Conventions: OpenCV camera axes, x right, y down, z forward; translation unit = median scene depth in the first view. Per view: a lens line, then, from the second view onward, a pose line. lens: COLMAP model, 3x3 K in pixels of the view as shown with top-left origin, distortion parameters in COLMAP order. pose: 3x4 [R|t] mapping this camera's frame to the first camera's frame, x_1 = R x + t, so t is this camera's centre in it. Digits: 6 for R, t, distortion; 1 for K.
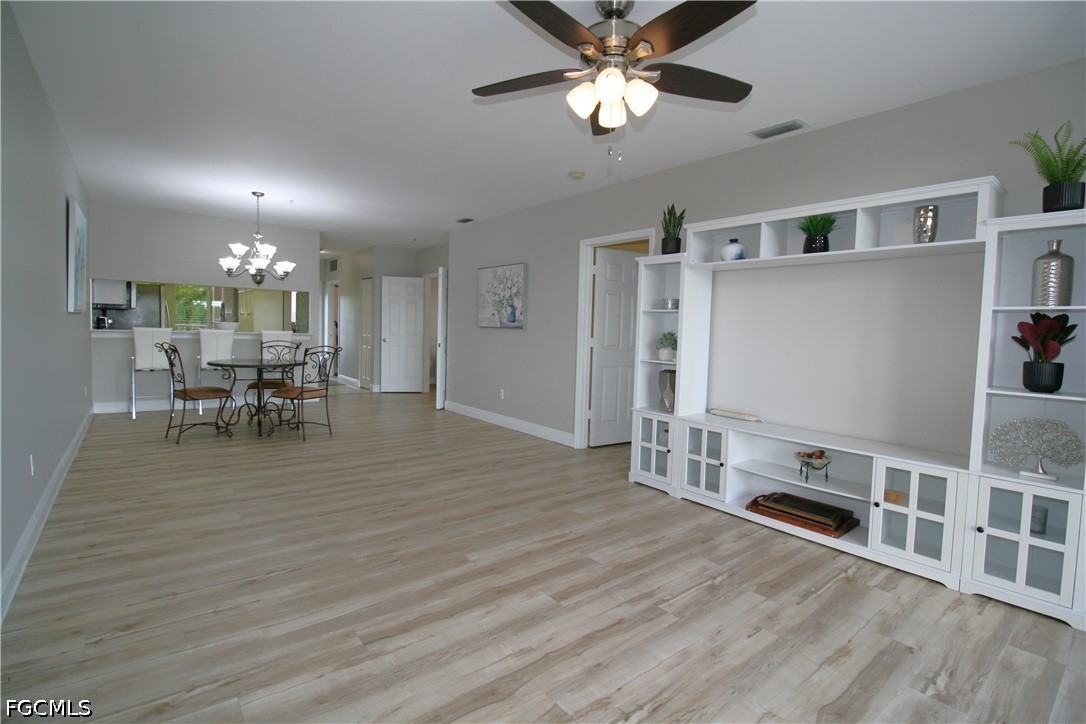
lens RADIAL K [[506.8, 0, 542.6], [0, 506.8, 362.8], [0, 0, 1]] dist [-0.003258, -0.011816]
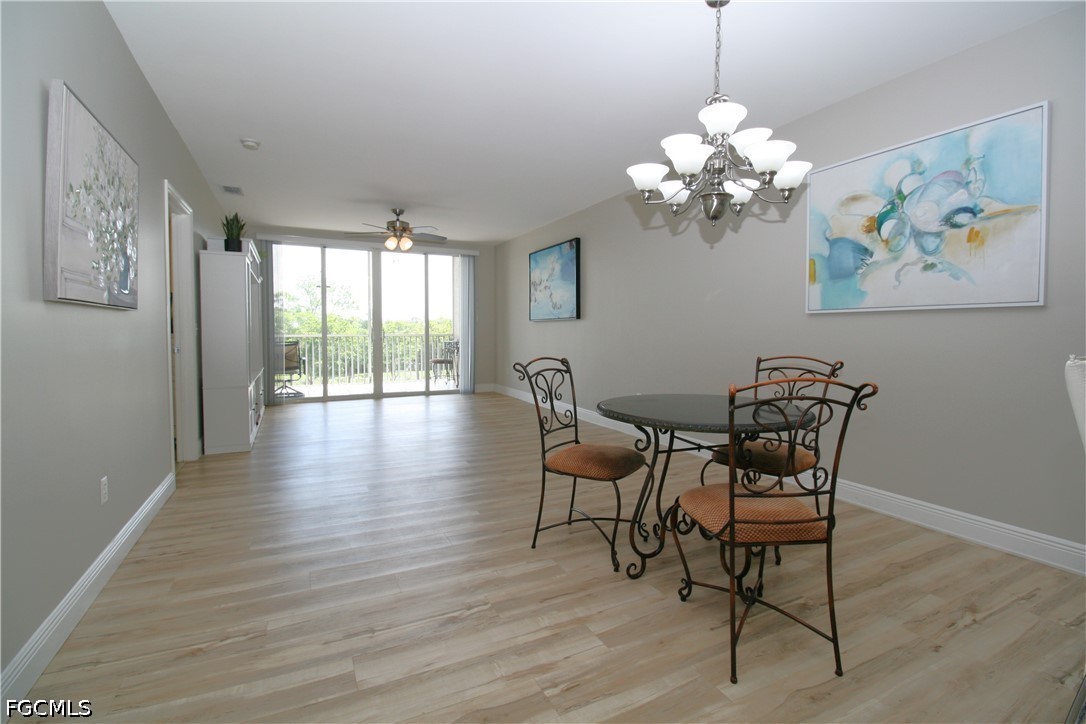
lens RADIAL K [[506.8, 0, 550.5], [0, 506.8, 355.6], [0, 0, 1]] dist [-0.003258, -0.011816]
pose [[-0.979025, -0.043005, 0.199149, -0.865989], [-0.019290, 0.992644, 0.119525, -0.155051], [-0.202824, 0.113176, -0.972653, 2.411536]]
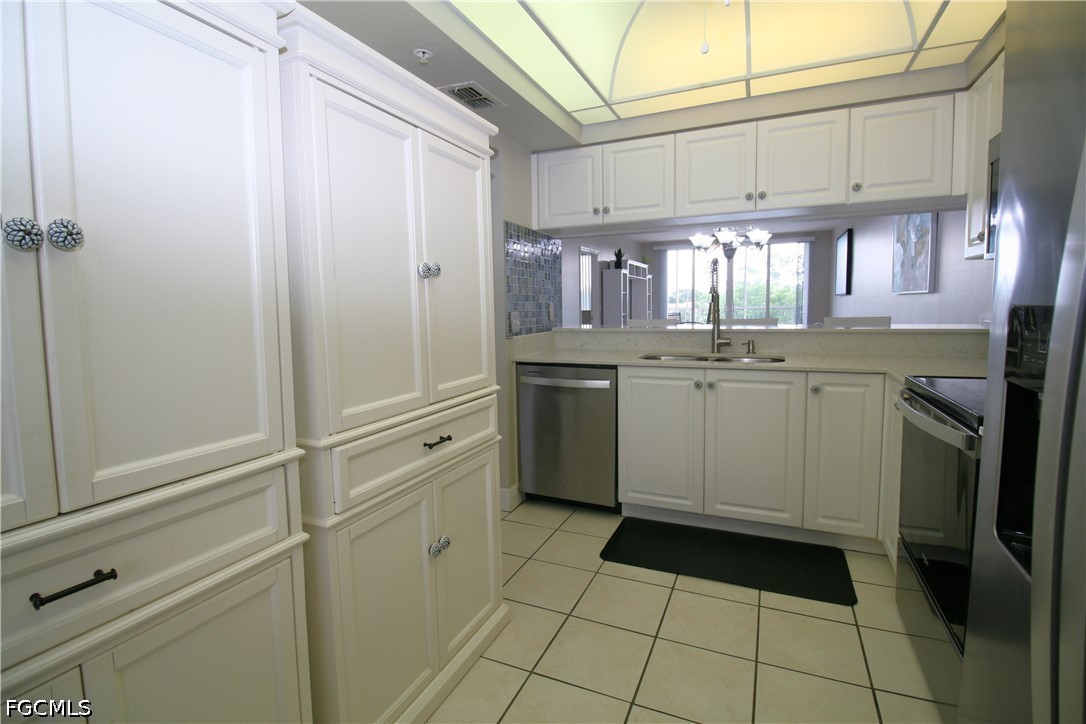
lens RADIAL K [[506.8, 0, 547.4], [0, 506.8, 355.0], [0, 0, 1]] dist [-0.003258, -0.011816]
pose [[-0.469585, -0.109763, 0.876038, -2.021189], [0.063773, 0.985433, 0.157654, -0.250619], [-0.880581, 0.129900, -0.455745, 2.867309]]
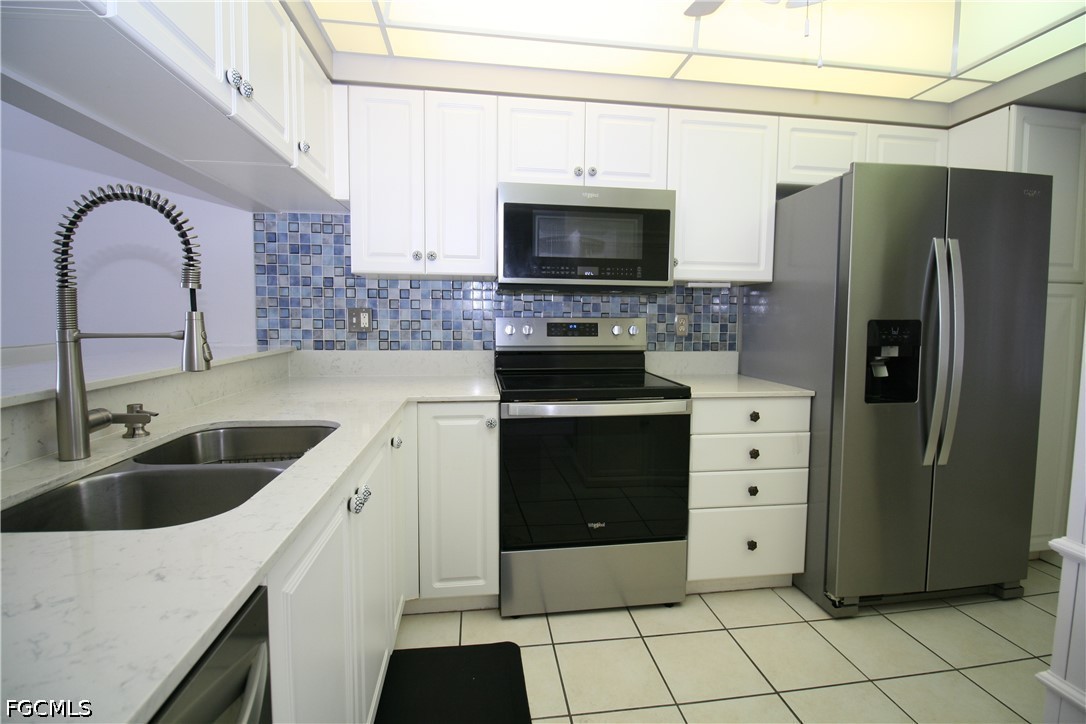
lens RADIAL K [[507.3, 0, 554.3], [0, 507.3, 353.3], [0, 0, 1]] dist [-0.004118, -0.010791]
pose [[-0.494532, 0.026247, -0.868763, -1.241999], [-0.083233, 0.993520, 0.077395, -0.203597], [0.865165, 0.110584, -0.489143, 2.583478]]
